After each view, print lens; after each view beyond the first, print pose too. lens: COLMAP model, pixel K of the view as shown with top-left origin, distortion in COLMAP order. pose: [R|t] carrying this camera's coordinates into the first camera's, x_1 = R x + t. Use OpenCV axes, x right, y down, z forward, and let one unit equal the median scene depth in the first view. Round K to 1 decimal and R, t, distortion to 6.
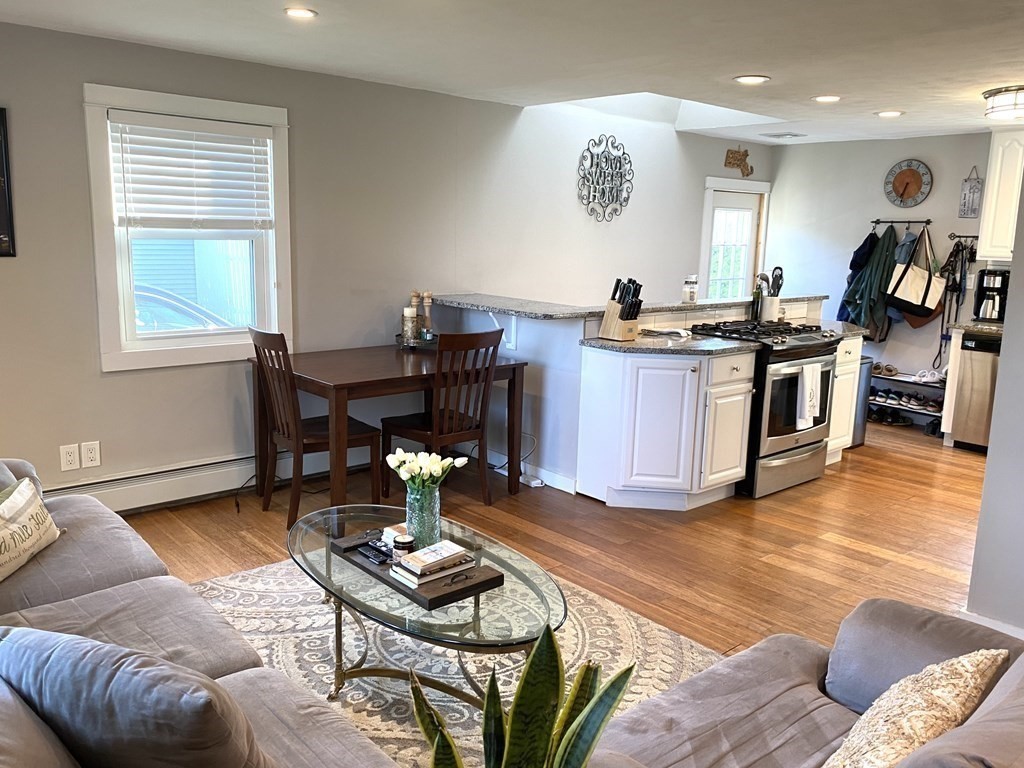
lens RADIAL K [[801.0, 0, 512.7], [0, 801.0, 381.3], [0, 0, 1]] dist [0.003139, -0.005228]
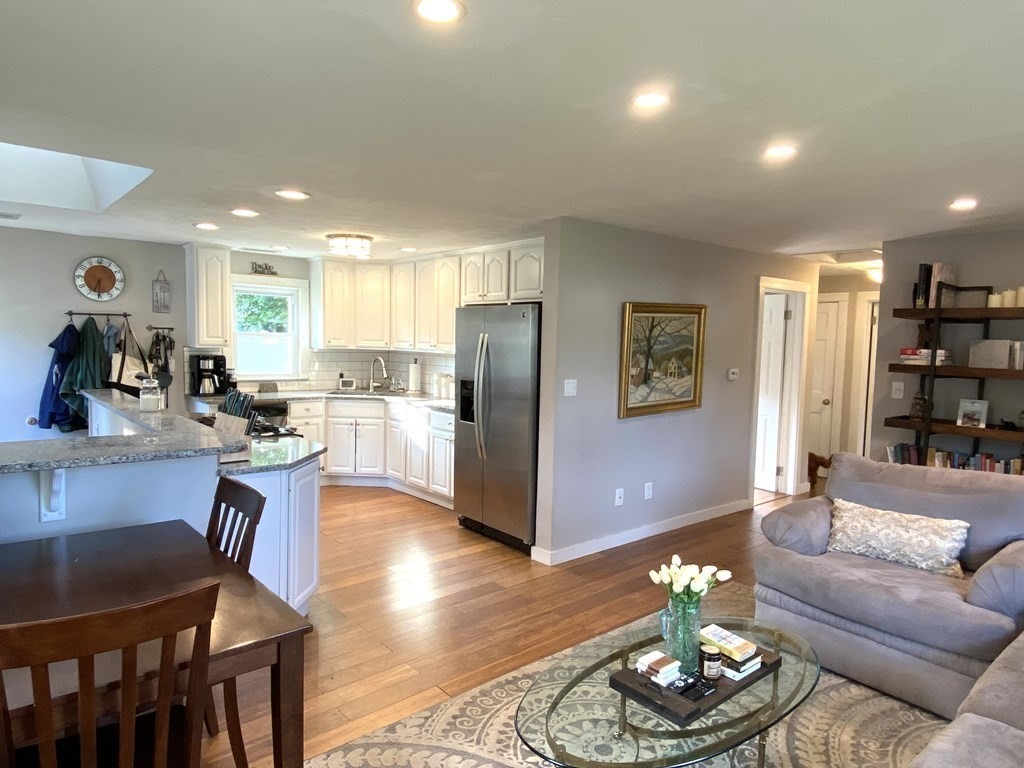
lens RADIAL K [[640.8, 0, 504.8], [0, 640.8, 389.2], [0, 0, 1]] dist [0.031560, -0.034831]
pose [[0.009328, -0.107798, 0.994129, -0.410937], [0.157336, 0.981947, 0.105001, -0.118568], [-0.987501, 0.155433, 0.026120, 0.514641]]
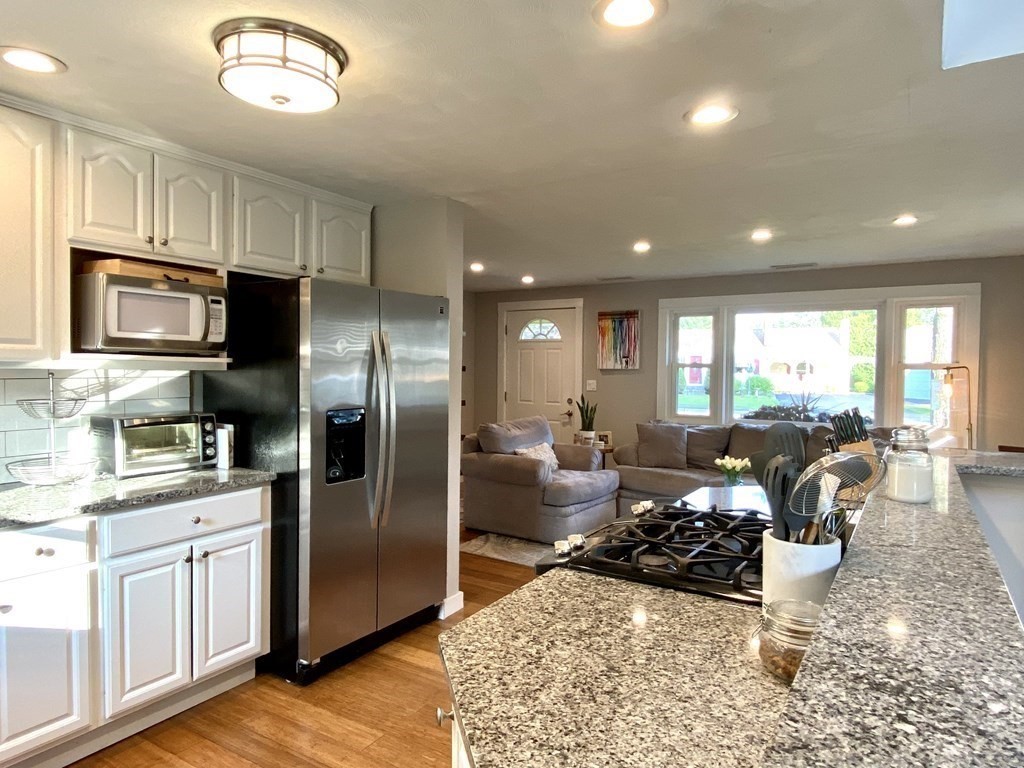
lens RADIAL K [[640.8, 0, 508.1], [0, 640.8, 384.4], [0, 0, 1]] dist [0.031560, -0.034831]
pose [[-0.953623, -0.028141, -0.299685, 0.440935], [-0.087934, 0.978234, 0.187954, -0.169585], [0.287873, 0.205590, -0.935341, 1.063528]]
